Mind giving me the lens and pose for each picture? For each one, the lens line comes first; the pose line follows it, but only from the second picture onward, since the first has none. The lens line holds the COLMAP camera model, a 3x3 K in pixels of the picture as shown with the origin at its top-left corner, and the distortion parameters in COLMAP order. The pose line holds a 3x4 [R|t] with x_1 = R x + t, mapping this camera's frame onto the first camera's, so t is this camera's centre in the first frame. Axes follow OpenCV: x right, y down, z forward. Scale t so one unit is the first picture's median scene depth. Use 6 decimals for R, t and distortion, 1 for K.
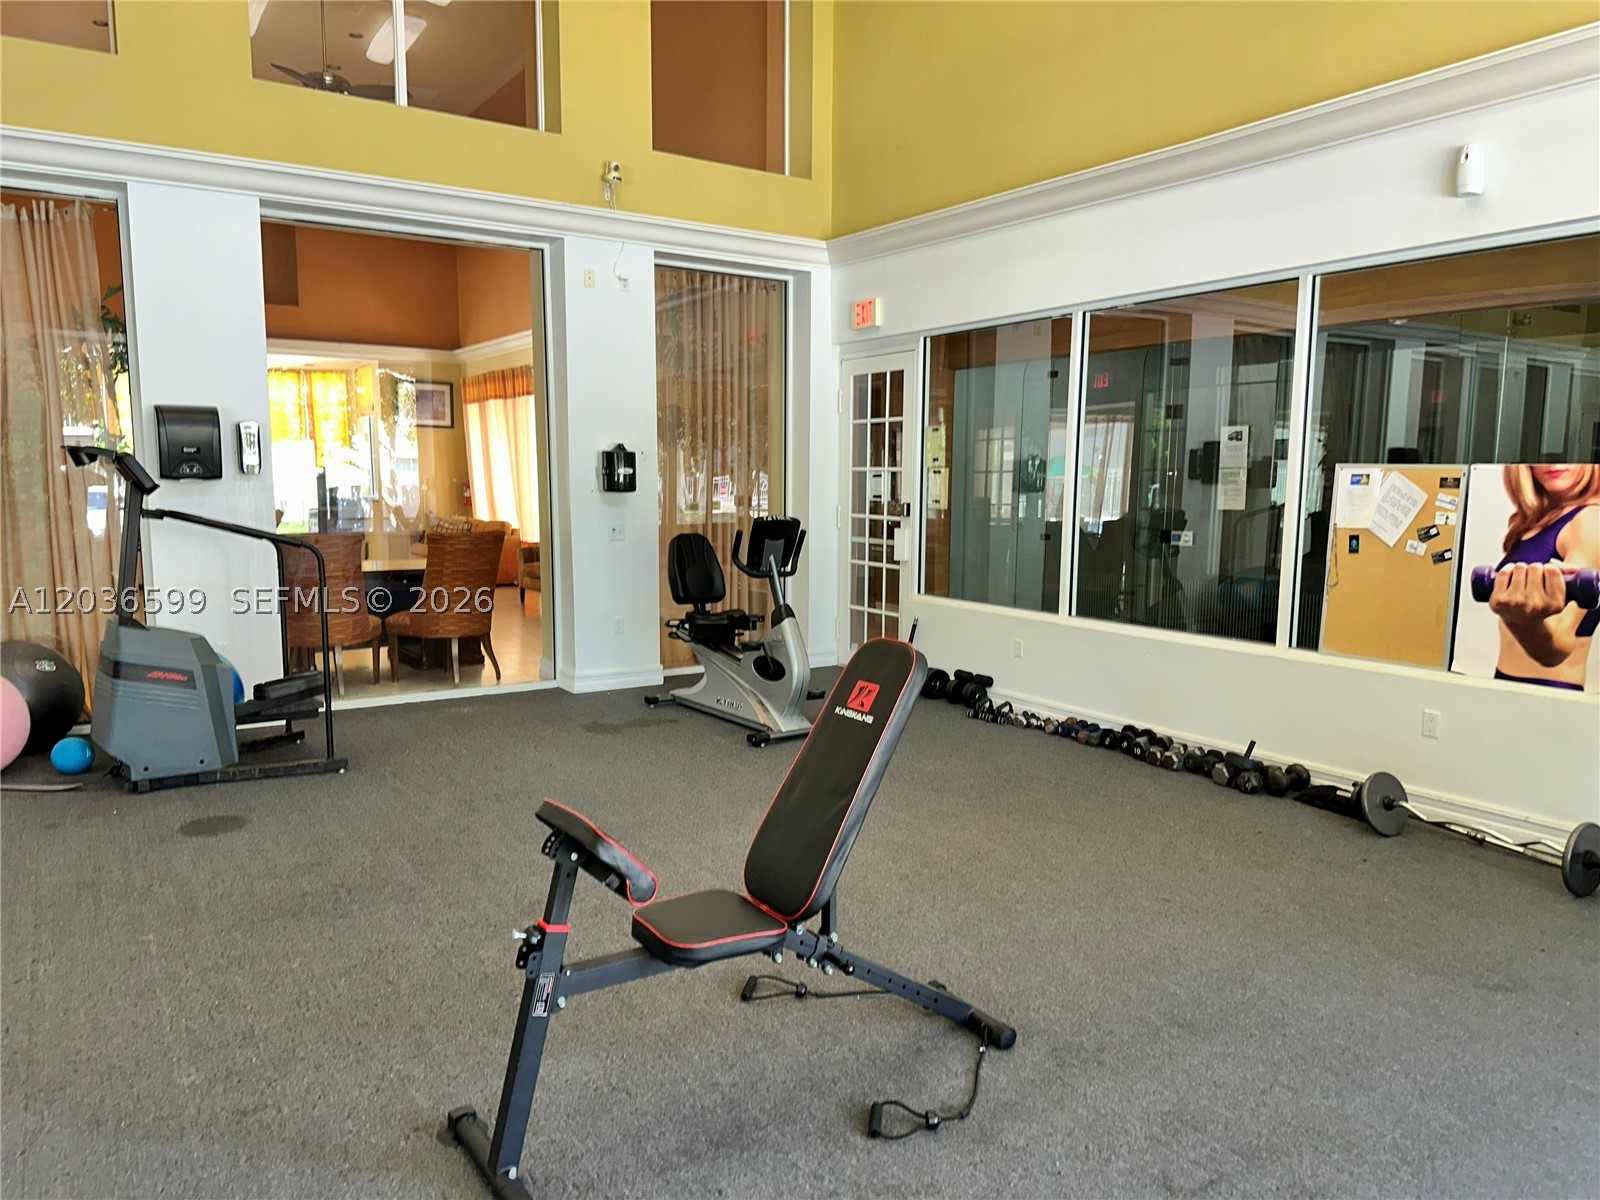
lens RADIAL K [[1135.7, 0, 799.2], [0, 1135.7, 614.3], [0, 0, 1]] dist [0.019508, -0.025354]
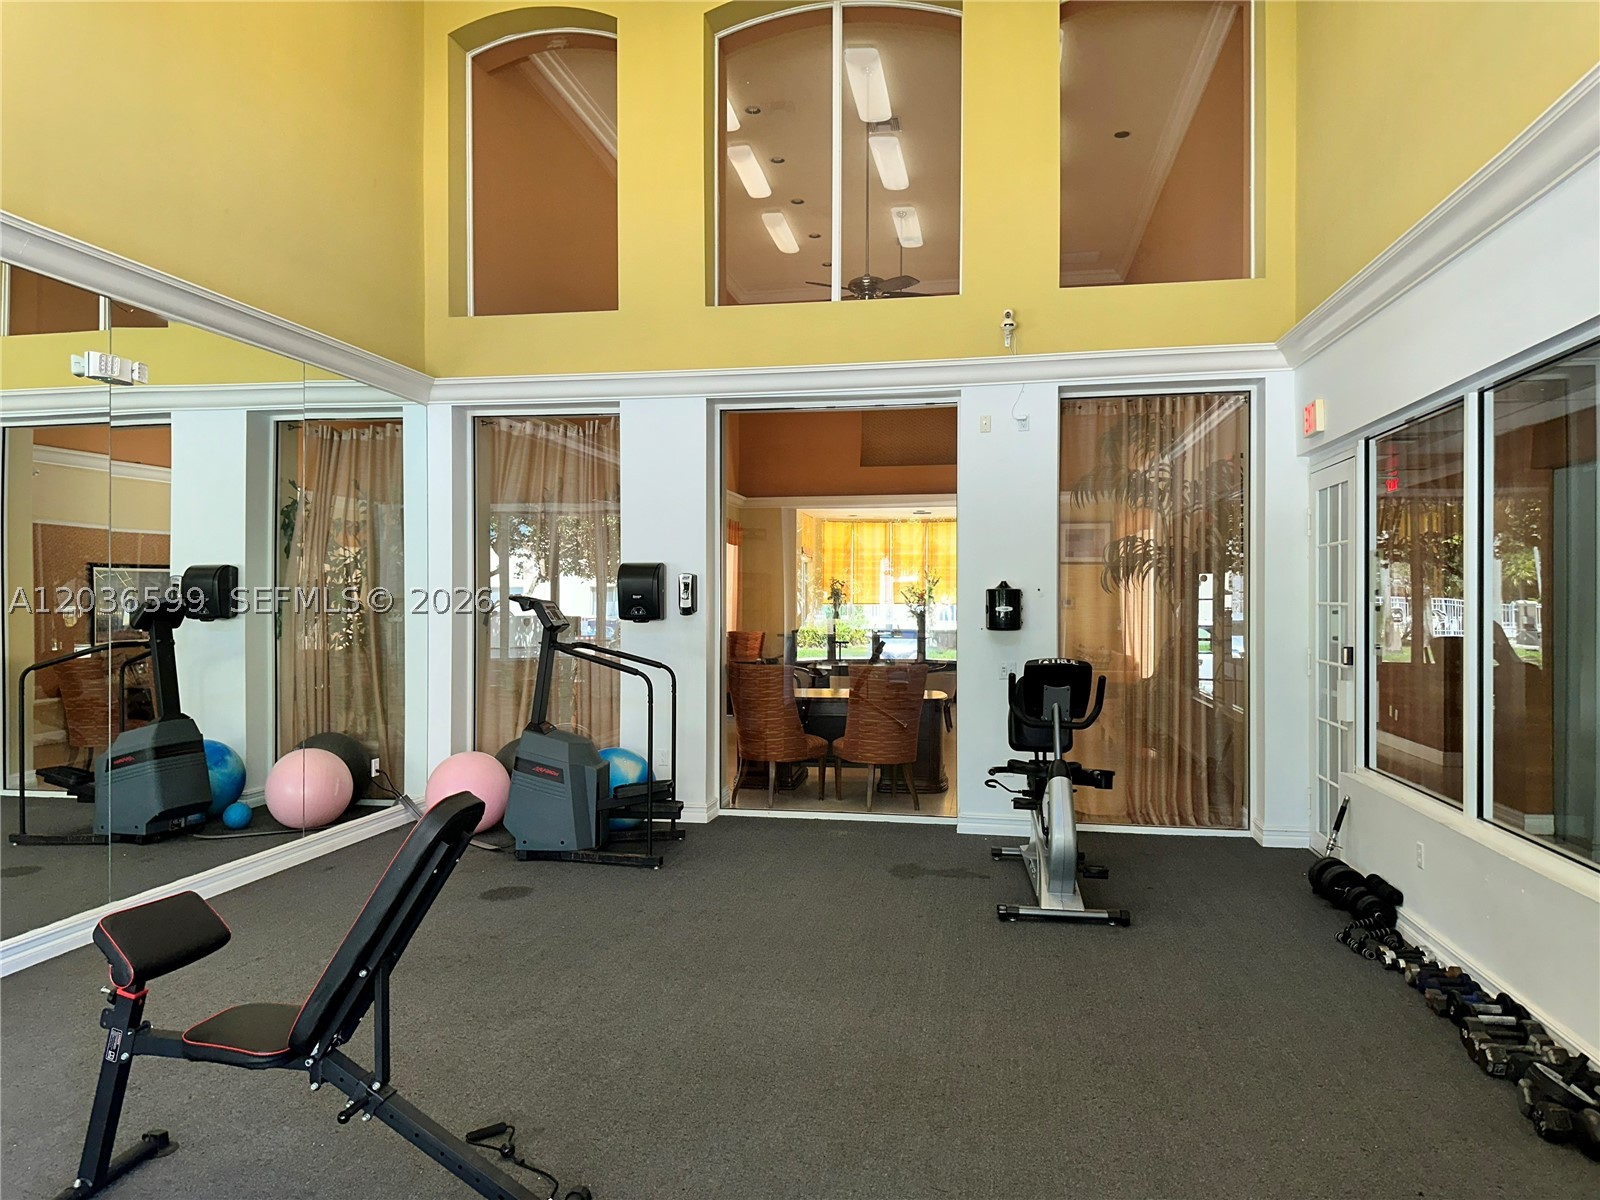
lens RADIAL K [[1110.4, 0, 797.0], [0, 1110.4, 576.7], [0, 0, 1]] dist [0.090251, 0.001484]
pose [[0.723120, -0.026114, -0.690229, 0.377480], [-0.074629, 0.990481, -0.115660, -0.027676], [0.686679, 0.135147, 0.714288, 0.176294]]
